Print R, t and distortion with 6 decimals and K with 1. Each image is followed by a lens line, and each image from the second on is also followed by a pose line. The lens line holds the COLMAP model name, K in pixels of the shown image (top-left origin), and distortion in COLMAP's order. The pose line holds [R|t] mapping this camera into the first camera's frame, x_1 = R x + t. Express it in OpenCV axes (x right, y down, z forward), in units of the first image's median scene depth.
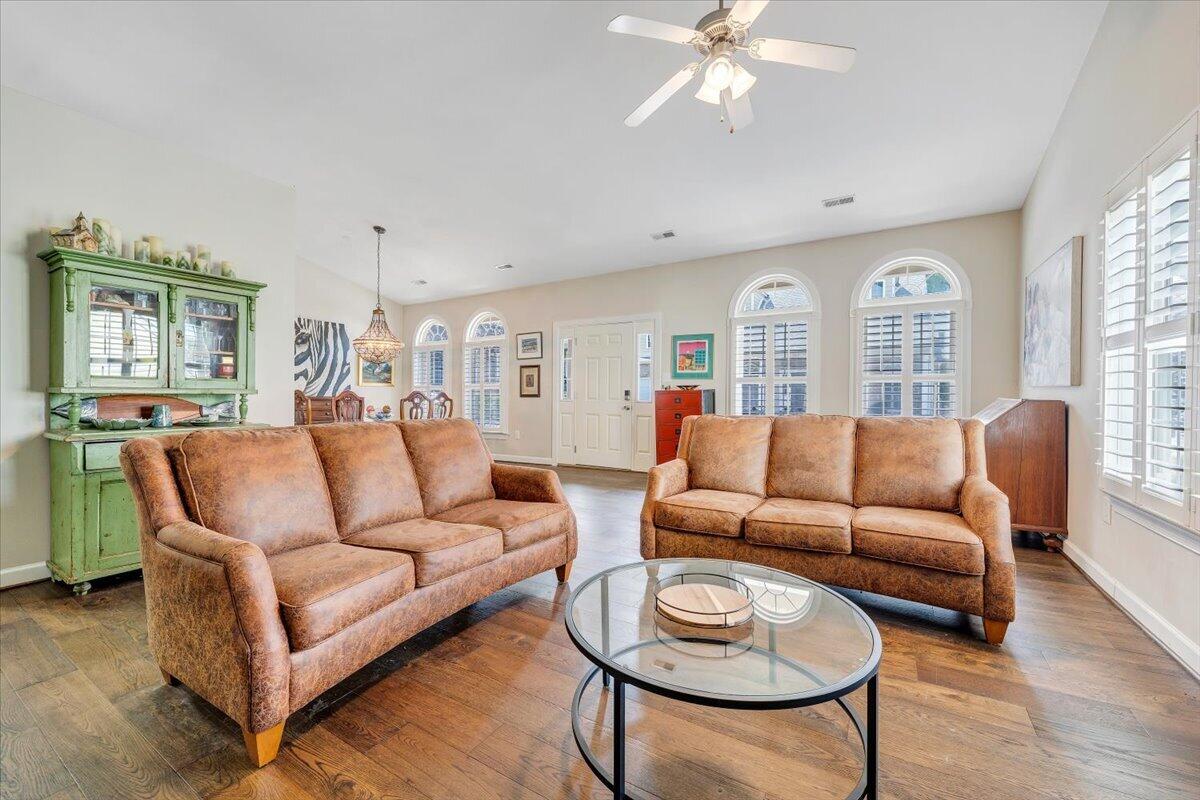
lens RADIAL K [[410.9, 0, 600.0], [0, 410.9, 400.0], [0, 0, 1]] dist [0.014532, -0.000001]
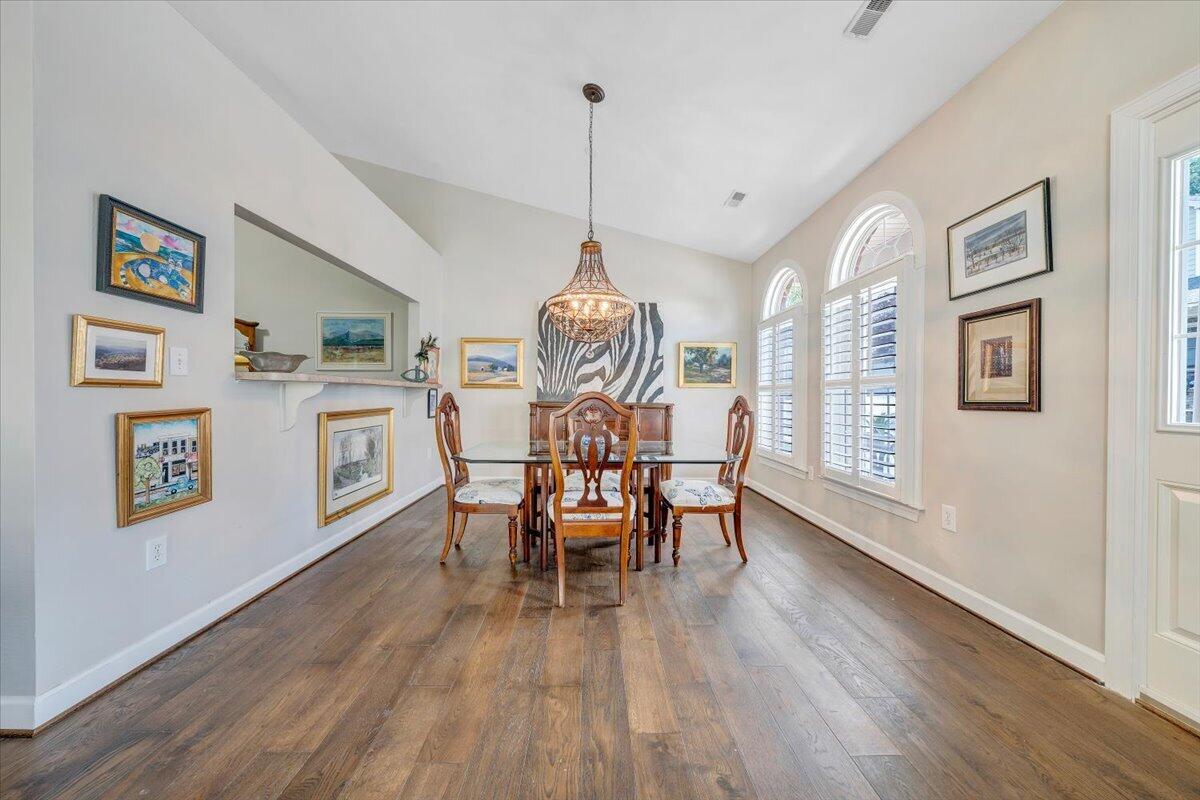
lens RADIAL K [[410.9, 0, 600.0], [0, 410.9, 400.0], [0, 0, 1]] dist [0.014532, -0.000001]
pose [[0.510552, 0.003743, -0.859839, -0.050225], [-0.014358, 0.999888, -0.004173, -0.008955], [0.859727, 0.014476, 0.510549, 0.570165]]
